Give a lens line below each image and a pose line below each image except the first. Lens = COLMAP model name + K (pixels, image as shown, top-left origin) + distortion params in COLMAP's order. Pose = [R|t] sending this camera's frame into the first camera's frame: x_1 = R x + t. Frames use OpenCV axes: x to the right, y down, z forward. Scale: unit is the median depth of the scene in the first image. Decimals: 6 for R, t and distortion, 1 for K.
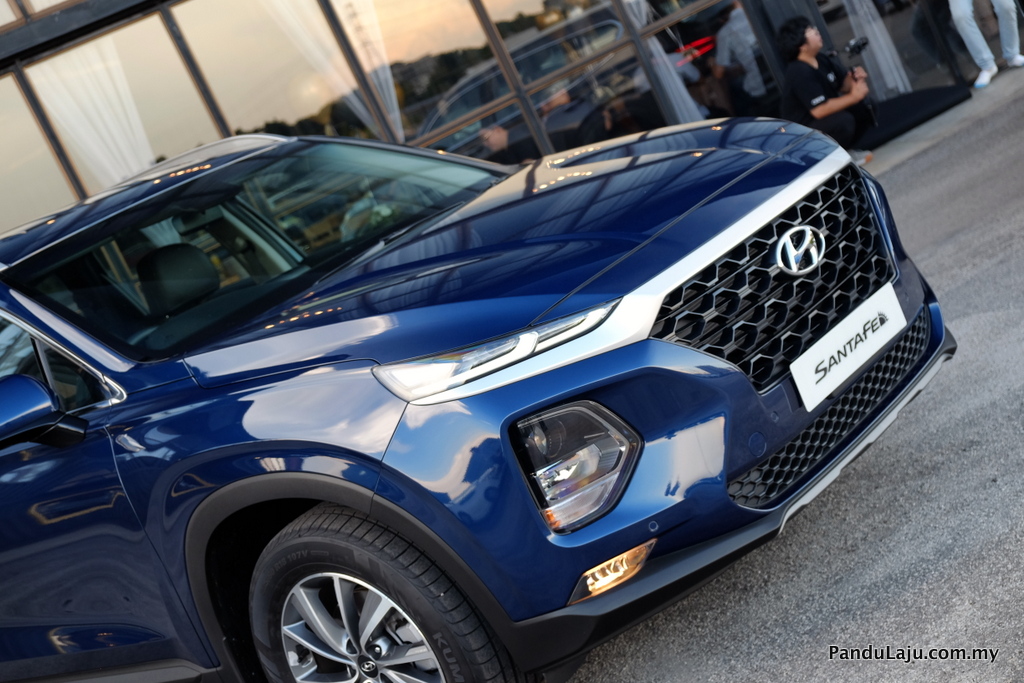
lens RADIAL K [[1776.4, 0, 543.1], [0, 1776.4, 342.3], [0, 0, 1]] dist [0.028735, 0.130941]
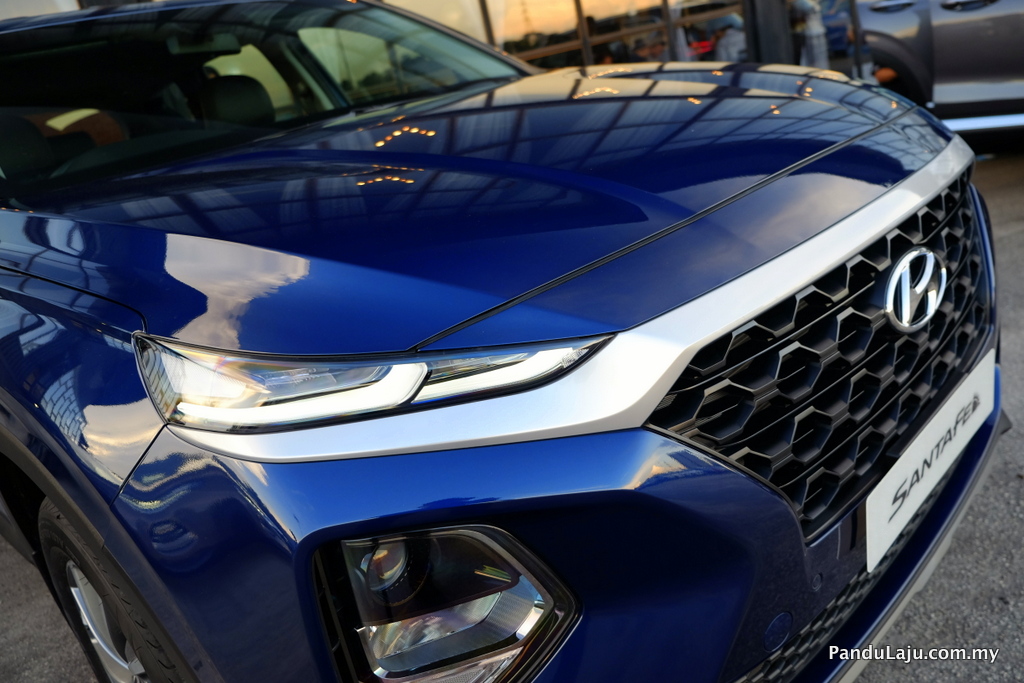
lens RADIAL K [[927.0, 0, 512.0], [0, 927.0, 341.5], [0, 0, 1]] dist [-0.074668, -0.328391]
pose [[0.970705, 0.238598, -0.028333, 0.023571], [-0.229525, 0.955682, 0.184363, -0.060304], [0.071066, -0.172459, 0.982450, 0.691793]]
